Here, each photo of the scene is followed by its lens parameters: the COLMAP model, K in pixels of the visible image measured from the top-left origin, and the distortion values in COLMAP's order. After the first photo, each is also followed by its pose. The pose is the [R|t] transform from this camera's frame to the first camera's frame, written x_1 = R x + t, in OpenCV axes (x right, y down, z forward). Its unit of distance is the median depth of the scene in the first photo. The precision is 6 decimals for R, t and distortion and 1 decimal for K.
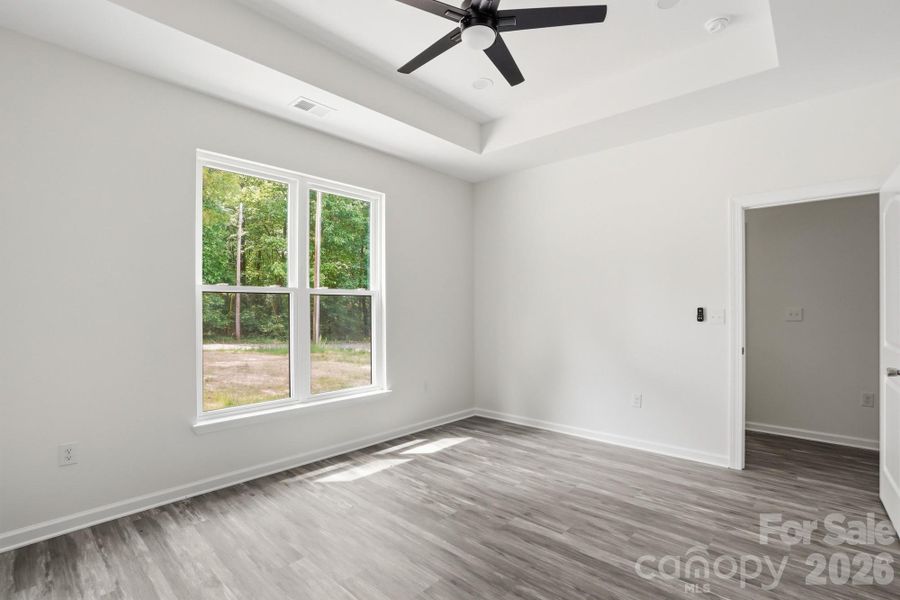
lens RADIAL K [[422.4, 0, 456.3], [0, 422.4, 301.8], [0, 0, 1]] dist [-0.051931, 0.021562]
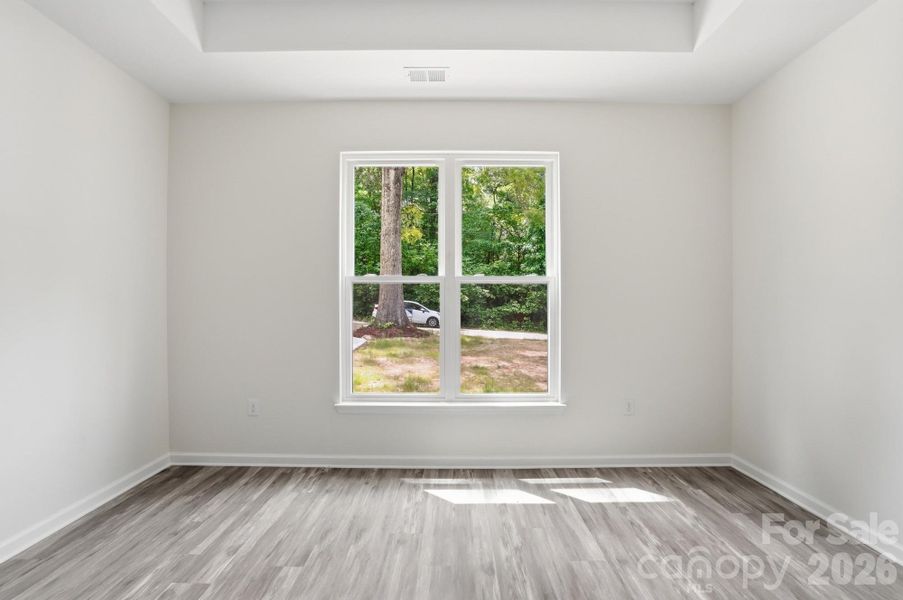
lens RADIAL K [[427.6, 0, 456.6], [0, 427.6, 300.1], [0, 0, 1]] dist [-0.069099, 0.034766]
pose [[0.672008, 0.004036, -0.740532, 0.355025], [0.007434, 0.999898, 0.012196, 0.008589], [0.740506, -0.013701, 0.671910, 0.411236]]
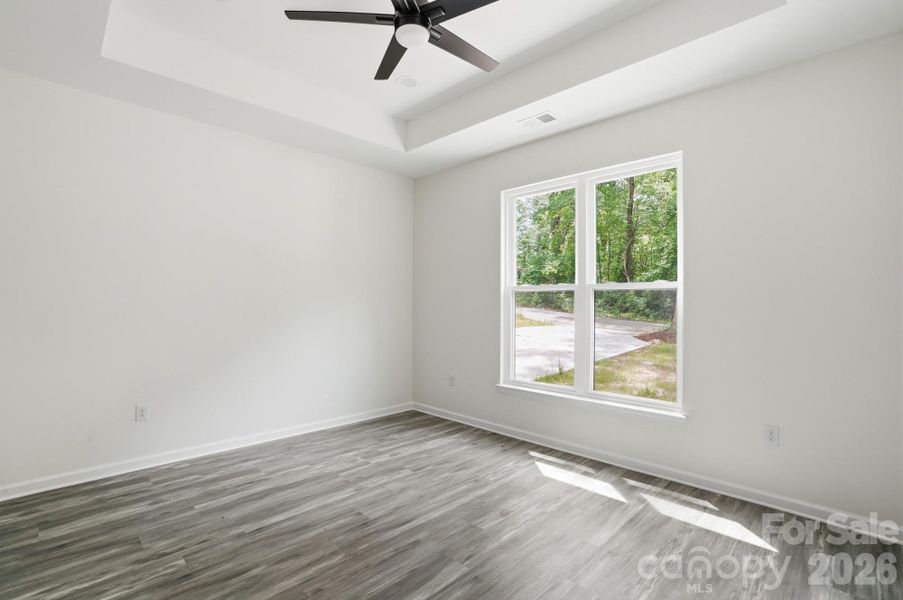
lens RADIAL K [[427.6, 0, 456.6], [0, 427.6, 300.1], [0, 0, 1]] dist [-0.069099, 0.034766]
pose [[-0.045823, -0.001407, -0.998949, 0.732905], [0.010300, 0.999945, -0.001881, 0.004818], [0.998896, -0.010375, -0.045806, 0.791505]]
